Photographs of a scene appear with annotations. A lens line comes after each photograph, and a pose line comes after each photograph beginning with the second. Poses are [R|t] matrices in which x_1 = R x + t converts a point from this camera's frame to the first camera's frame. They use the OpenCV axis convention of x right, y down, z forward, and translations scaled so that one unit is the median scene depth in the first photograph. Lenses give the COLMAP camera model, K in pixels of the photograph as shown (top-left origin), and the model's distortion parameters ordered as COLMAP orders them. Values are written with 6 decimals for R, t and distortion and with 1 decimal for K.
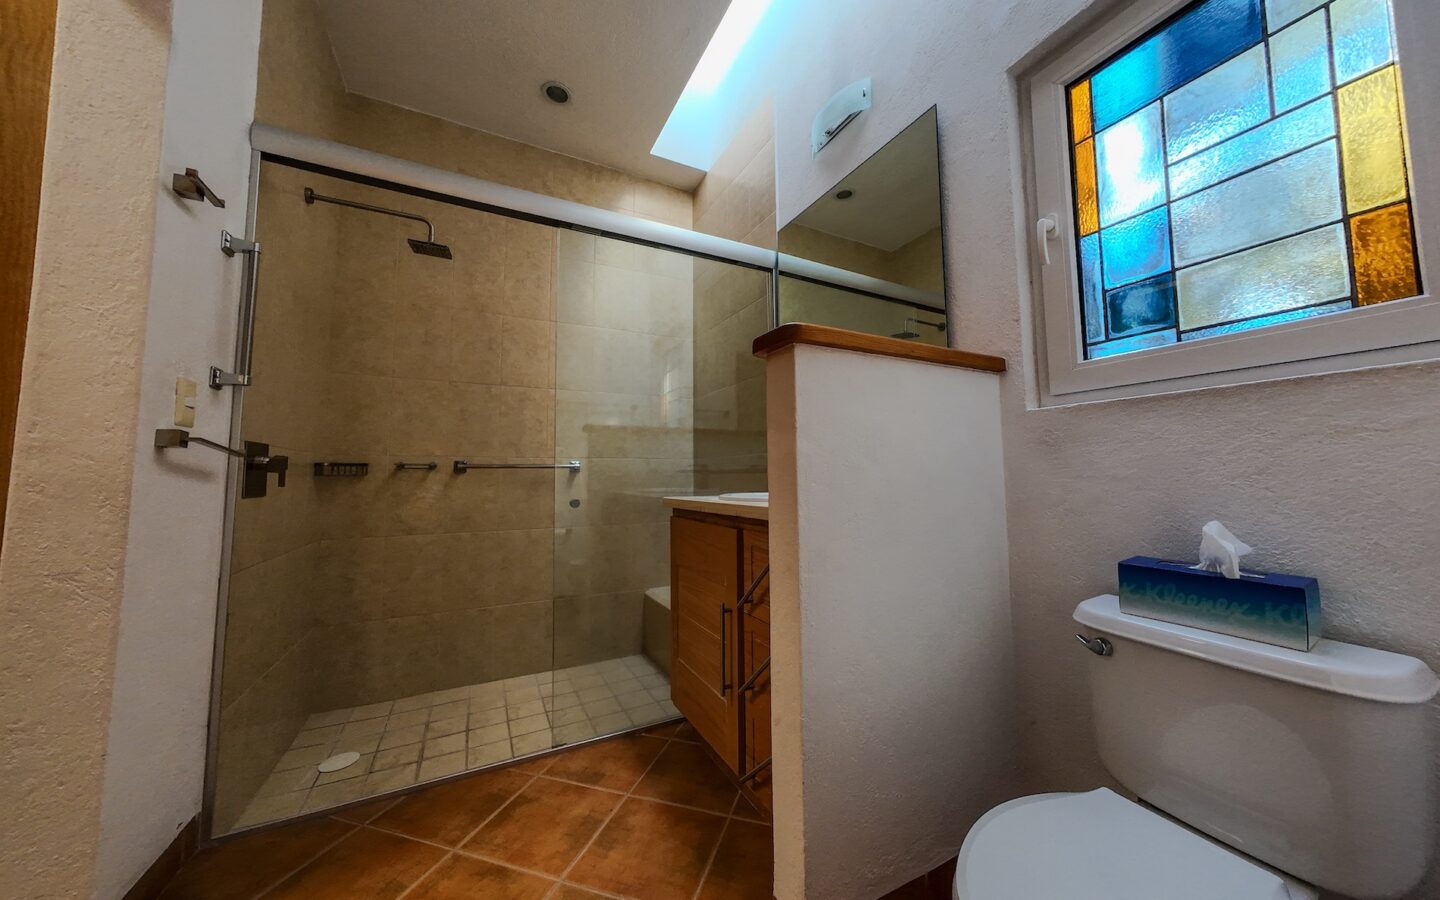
lens RADIAL K [[474.7, 0, 722.0], [0, 474.7, 441.1], [0, 0, 1]] dist [-0.010301, 0.005510]
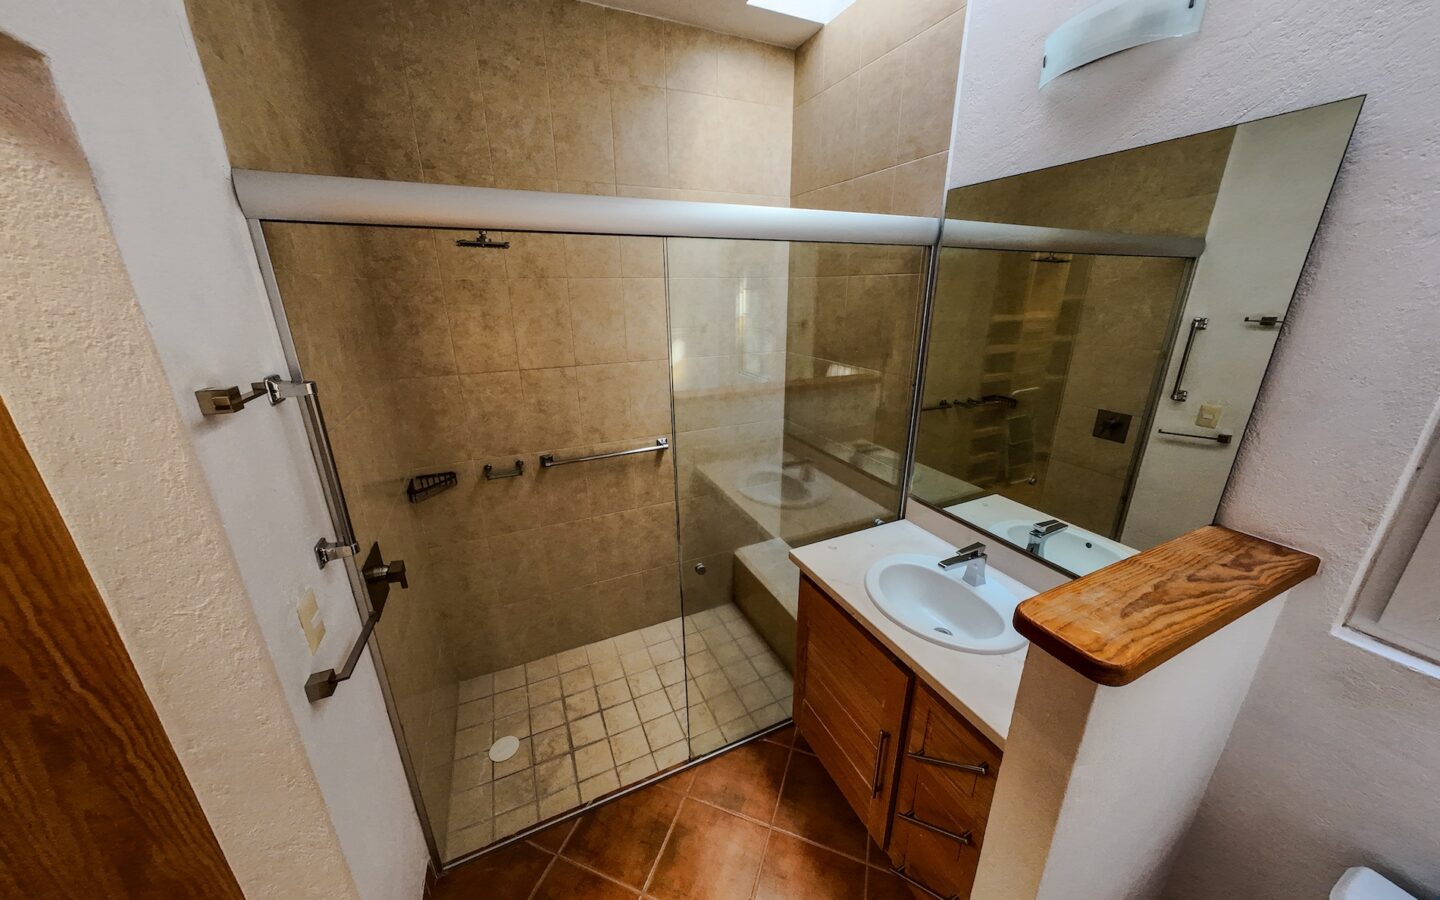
lens RADIAL K [[476.7, 0, 725.4], [0, 476.7, 445.5], [0, 0, 1]] dist [-0.020378, 0.010052]
pose [[0.998841, 0.016333, -0.045272, -0.170573], [0.002123, 0.924790, 0.380472, -0.344518], [0.048082, -0.380127, 0.923684, 0.178077]]
